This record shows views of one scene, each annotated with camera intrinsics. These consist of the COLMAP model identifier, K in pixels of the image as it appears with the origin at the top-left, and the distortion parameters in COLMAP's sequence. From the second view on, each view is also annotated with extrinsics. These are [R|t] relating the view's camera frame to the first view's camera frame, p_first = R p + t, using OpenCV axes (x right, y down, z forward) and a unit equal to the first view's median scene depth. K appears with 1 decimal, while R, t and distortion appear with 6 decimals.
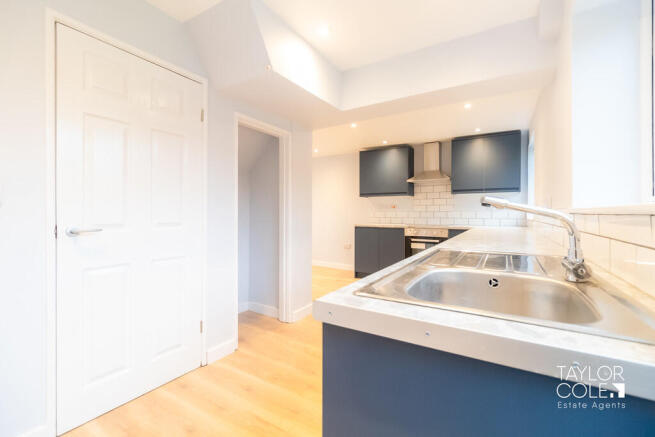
lens RADIAL K [[292.1, 0, 320.5], [0, 292.1, 219.6], [0, 0, 1]] dist [-0.004370, -0.000685]
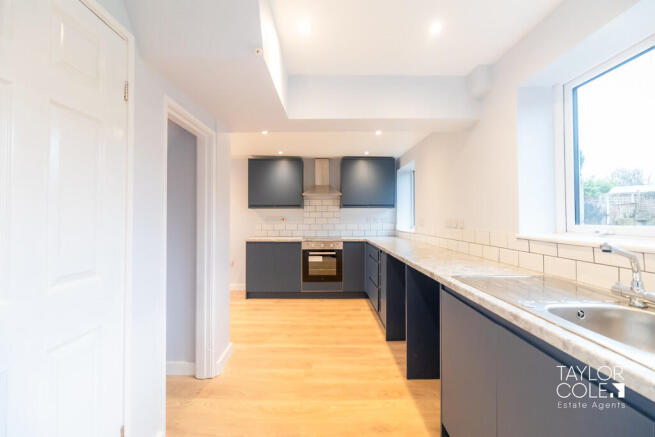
lens RADIAL K [[292.1, 0, 327.4], [0, 292.1, 217.3], [0, 0, 1]] dist [-0.004370, -0.000685]
pose [[0.838159, -0.001794, 0.545423, -0.179910], [0.014863, 0.999698, -0.019553, -0.032763], [-0.545223, 0.024495, 0.837933, 0.119054]]
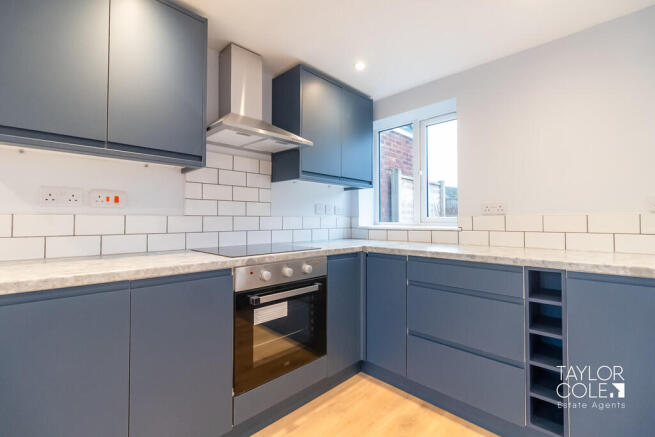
lens RADIAL K [[292.1, 0, 329.4], [0, 292.1, 218.7], [0, 0, 1]] dist [-0.004370, -0.000685]
pose [[0.198528, 0.000444, 0.980095, -0.003279], [0.016792, 0.999852, -0.003854, -0.020945], [-0.979951, 0.017223, 0.198491, 0.833293]]
